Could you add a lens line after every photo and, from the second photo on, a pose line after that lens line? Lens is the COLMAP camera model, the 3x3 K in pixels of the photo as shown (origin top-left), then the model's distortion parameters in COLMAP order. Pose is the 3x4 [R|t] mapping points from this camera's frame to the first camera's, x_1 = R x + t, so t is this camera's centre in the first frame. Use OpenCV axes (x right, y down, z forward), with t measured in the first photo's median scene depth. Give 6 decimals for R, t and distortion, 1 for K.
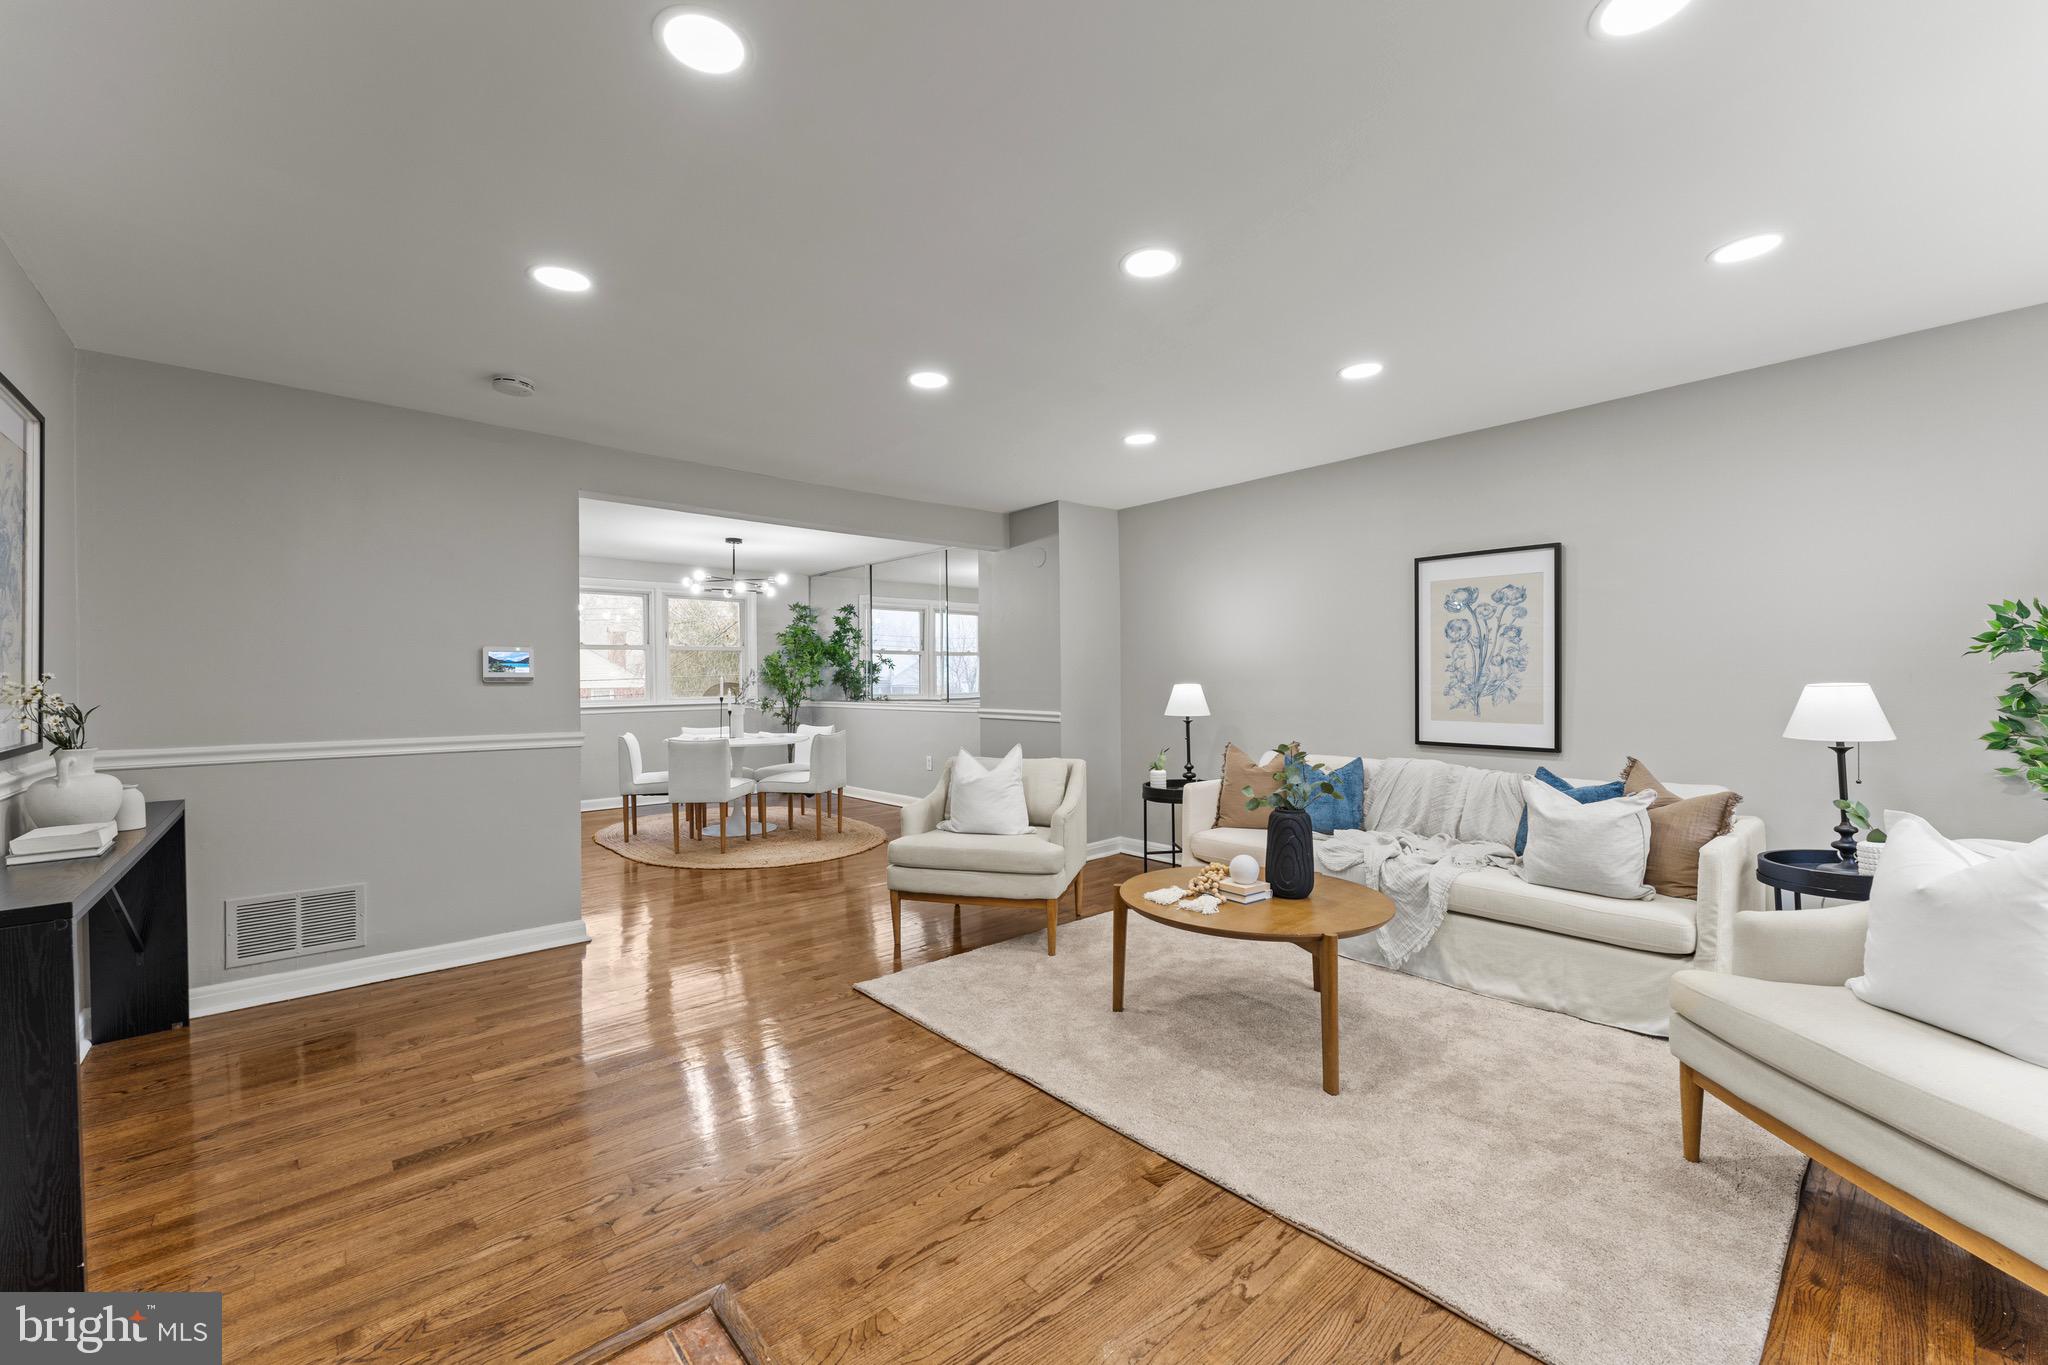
lens RADIAL K [[832.8, 0, 1044.8], [0, 832.8, 686.5], [0, 0, 1]] dist [0.001402, 0.000420]
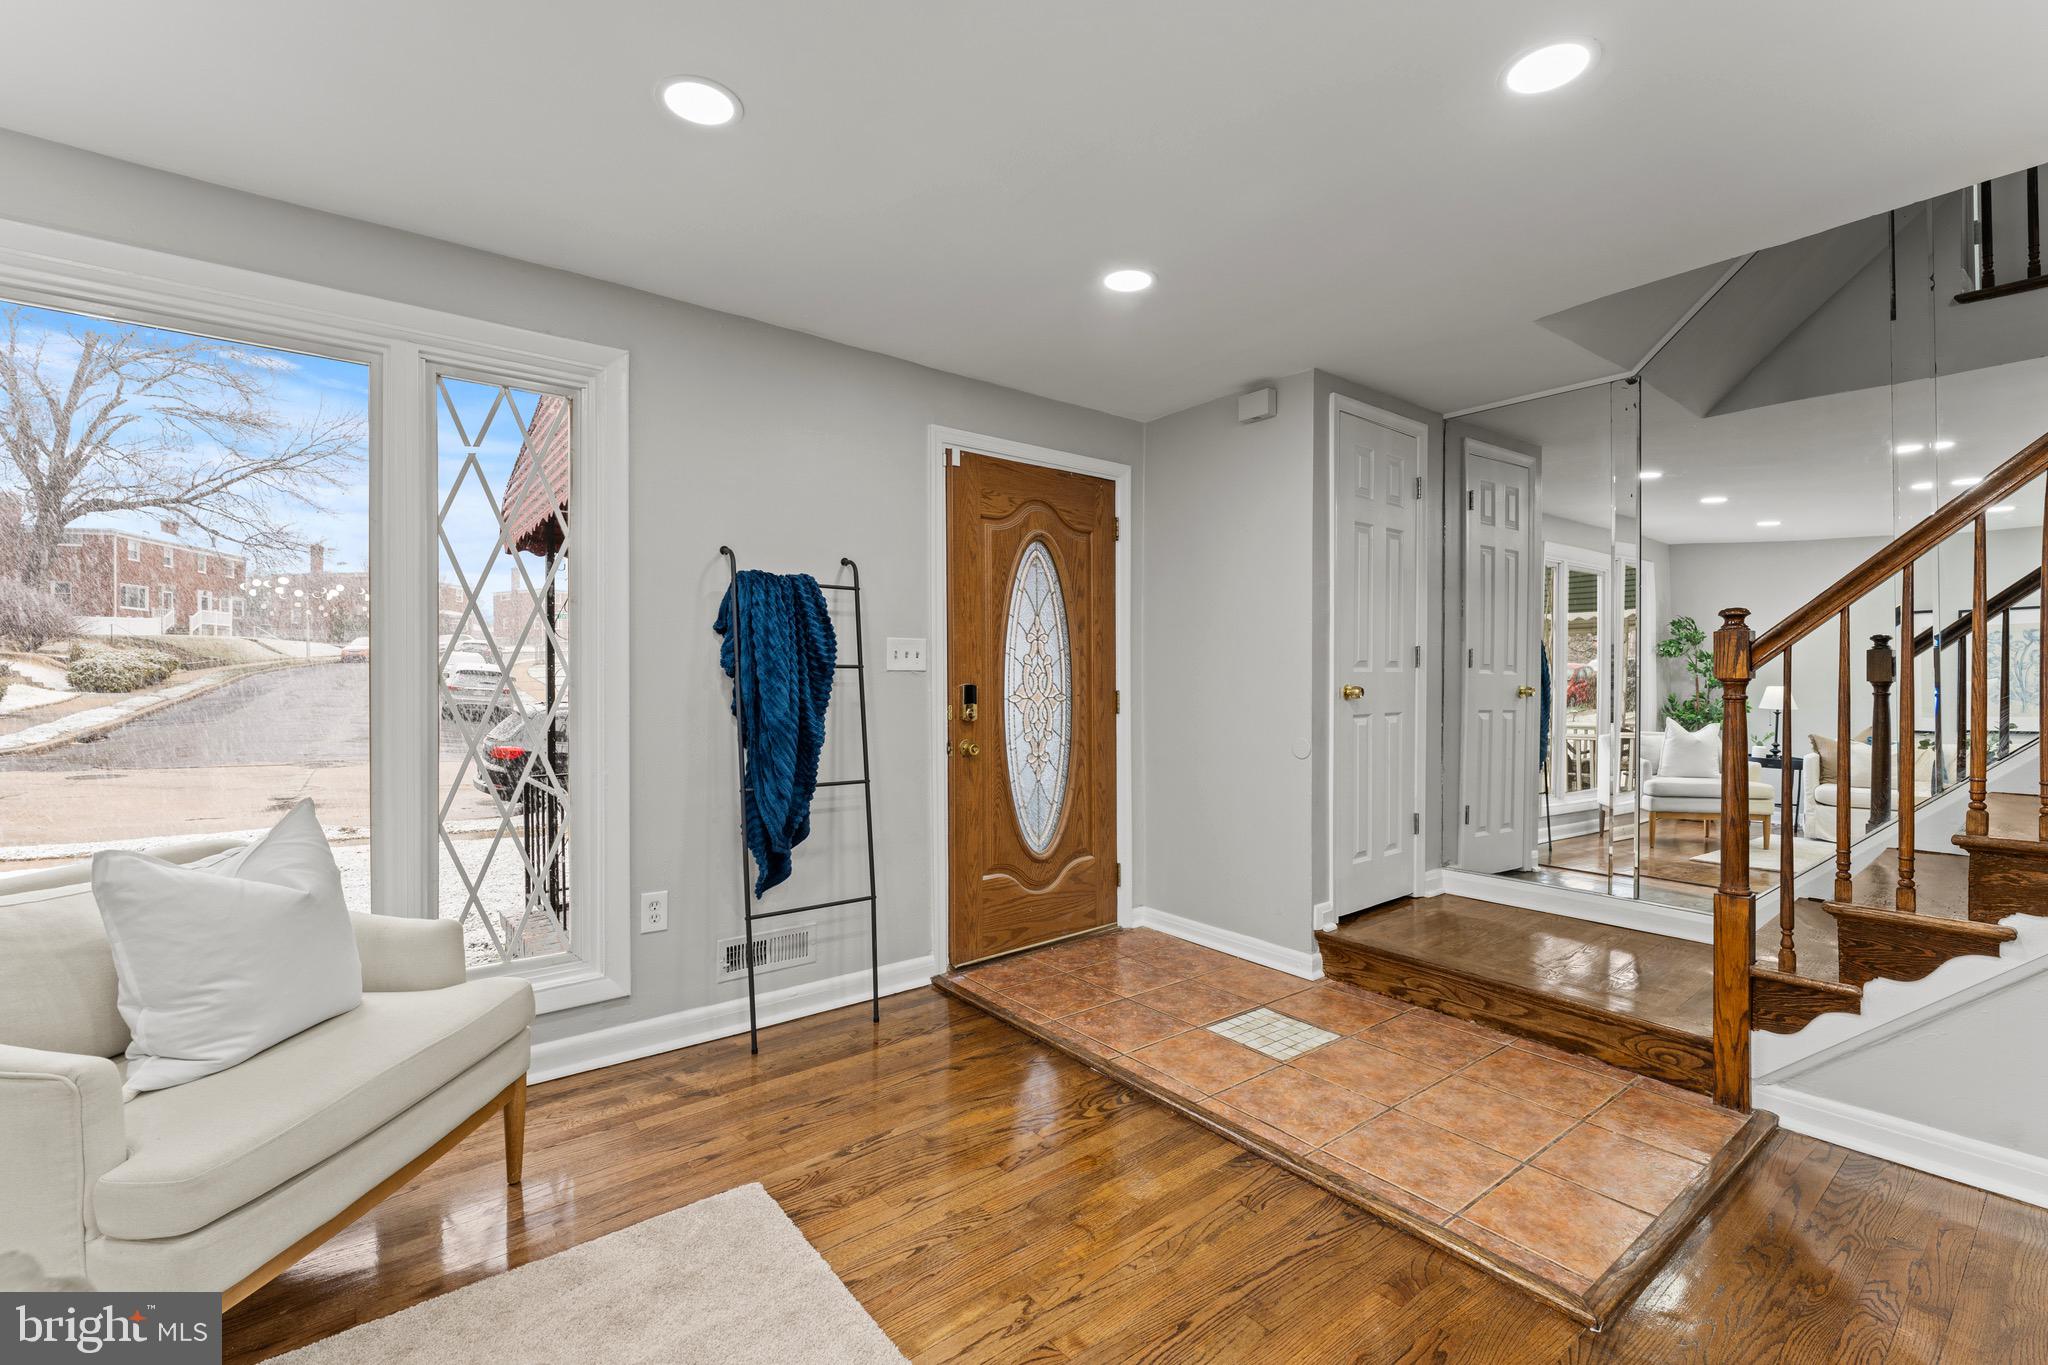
lens RADIAL K [[863.8, 0, 1041.7], [0, 863.8, 688.3], [0, 0, 1]] dist [0.000847, -0.001773]
pose [[-0.997902, 0.009108, 0.064095, 0.075165], [0.010319, 0.999774, 0.018596, -0.000914], [-0.063911, 0.019218, -0.997771, 0.964002]]
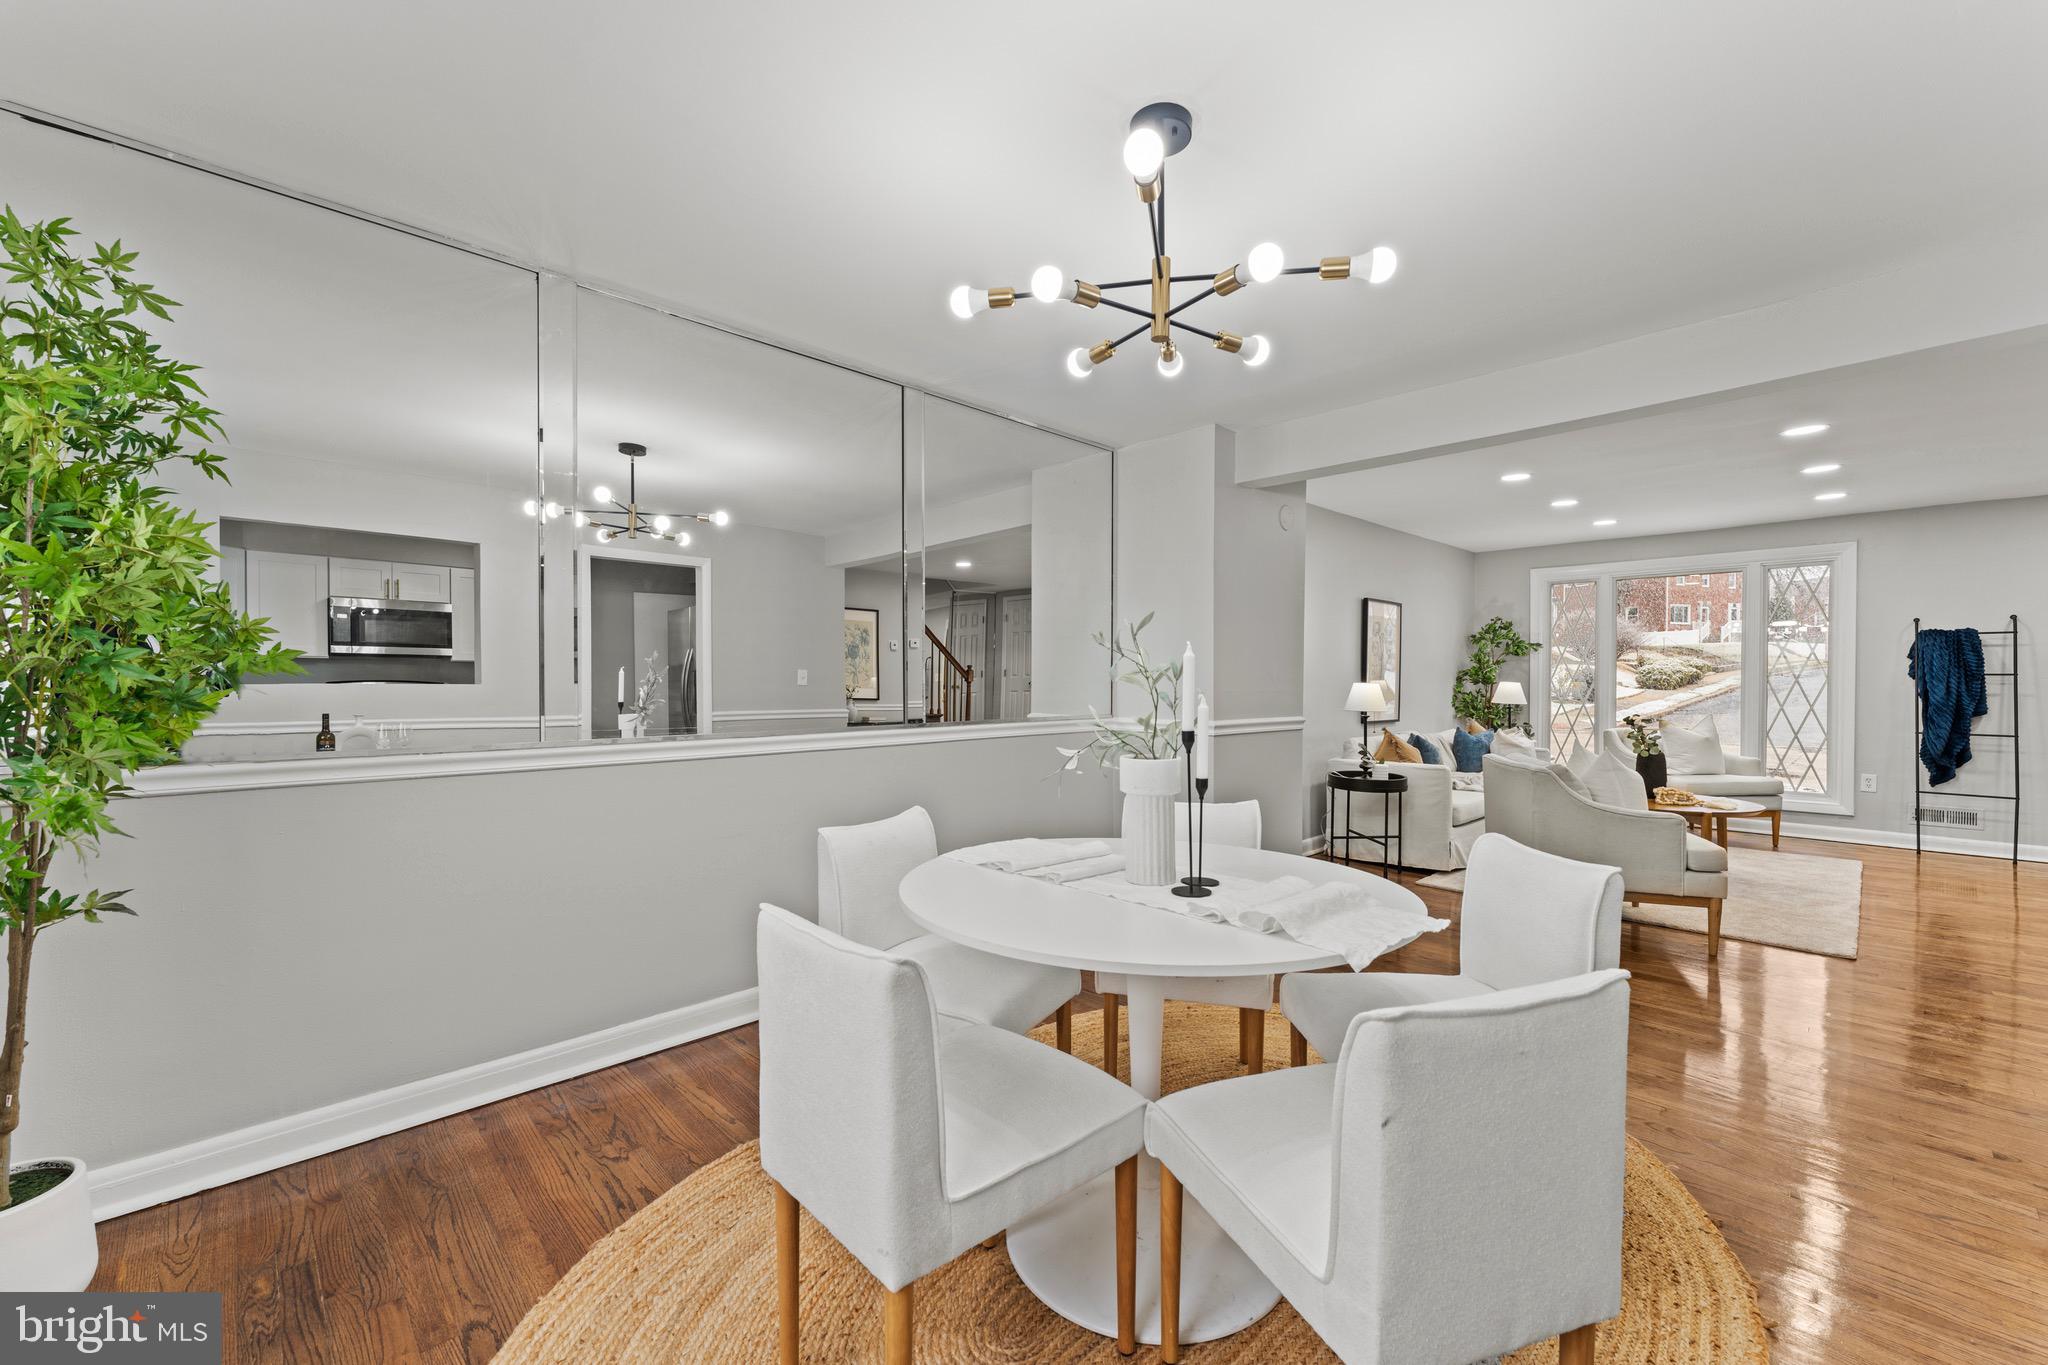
lens RADIAL K [[832.8, 0, 1019.4], [0, 832.8, 689.9], [0, 0, 1]] dist [0.001402, 0.000420]
pose [[-0.026224, -0.002806, 0.999652, -1.274980], [0.008209, 0.999962, 0.003022, 0.000682], [-0.999622, 0.008286, -0.026200, 2.068096]]
